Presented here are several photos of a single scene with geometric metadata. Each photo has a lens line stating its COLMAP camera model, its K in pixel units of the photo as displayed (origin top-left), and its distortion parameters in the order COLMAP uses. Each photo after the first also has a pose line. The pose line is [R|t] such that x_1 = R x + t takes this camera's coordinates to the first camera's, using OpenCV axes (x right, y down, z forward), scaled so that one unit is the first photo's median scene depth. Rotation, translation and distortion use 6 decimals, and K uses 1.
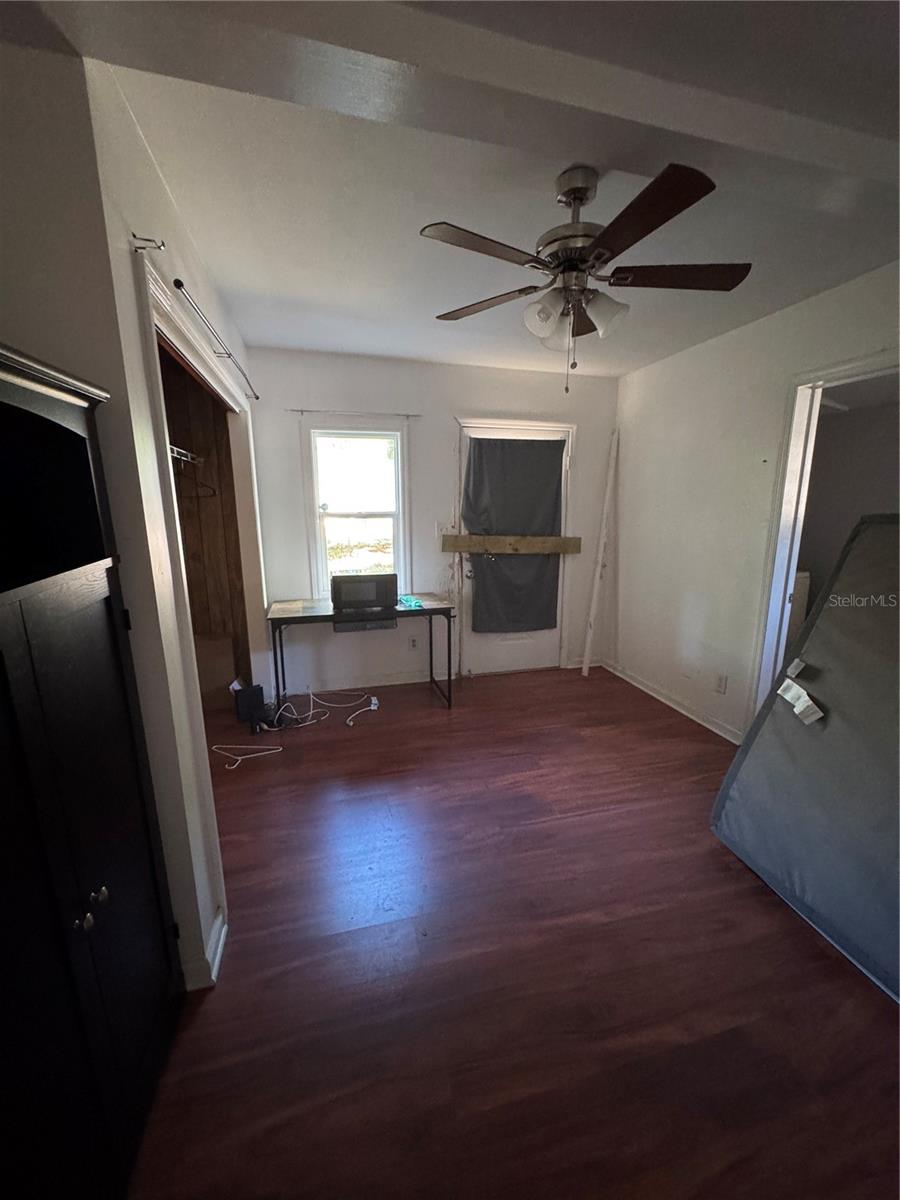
lens RADIAL K [[481.0, 0, 452.4], [0, 481.0, 600.3], [0, 0, 1]] dist [-0.001942, -0.000210]
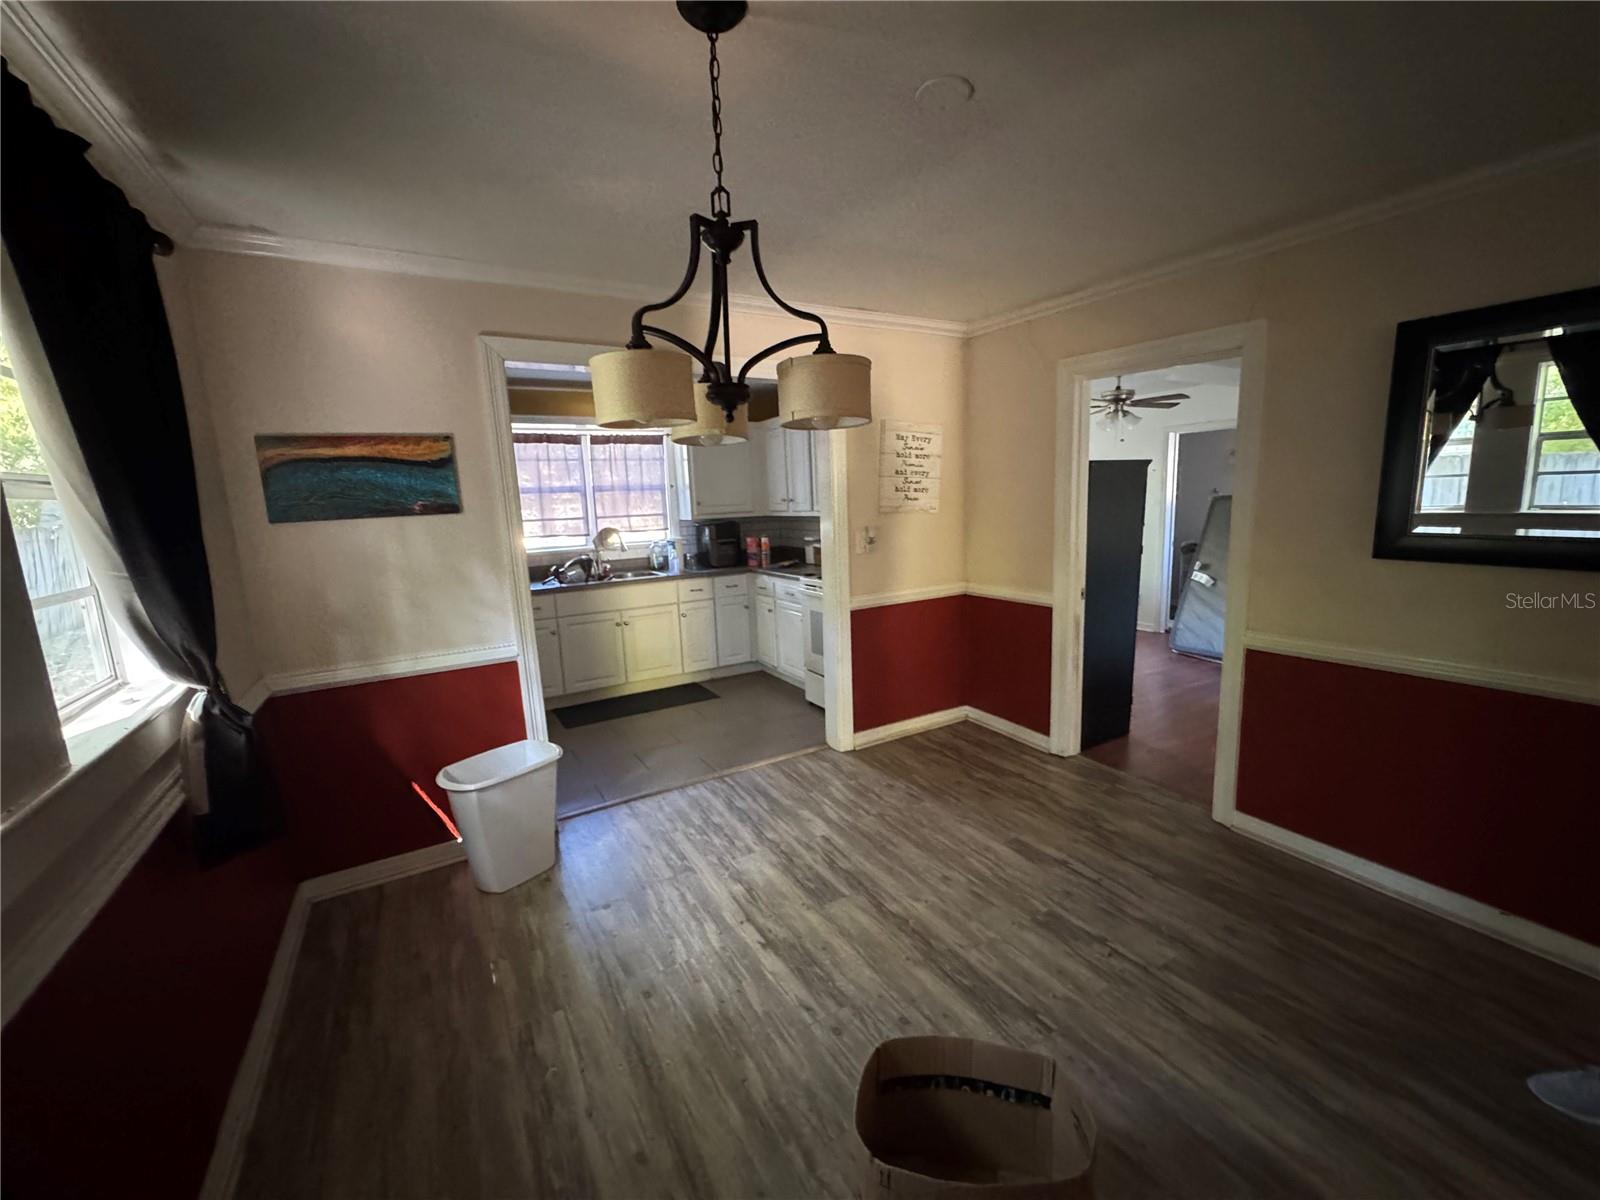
lens RADIAL K [[641.3, 0, 796.2], [0, 641.3, 602.4], [0, 0, 1]] dist [-0.001942, -0.000210]
pose [[0.966221, -0.081580, 0.244461, -1.839323], [0.096966, 0.993951, -0.051559, 0.286688], [-0.238776, 0.073522, 0.968287, -1.422087]]
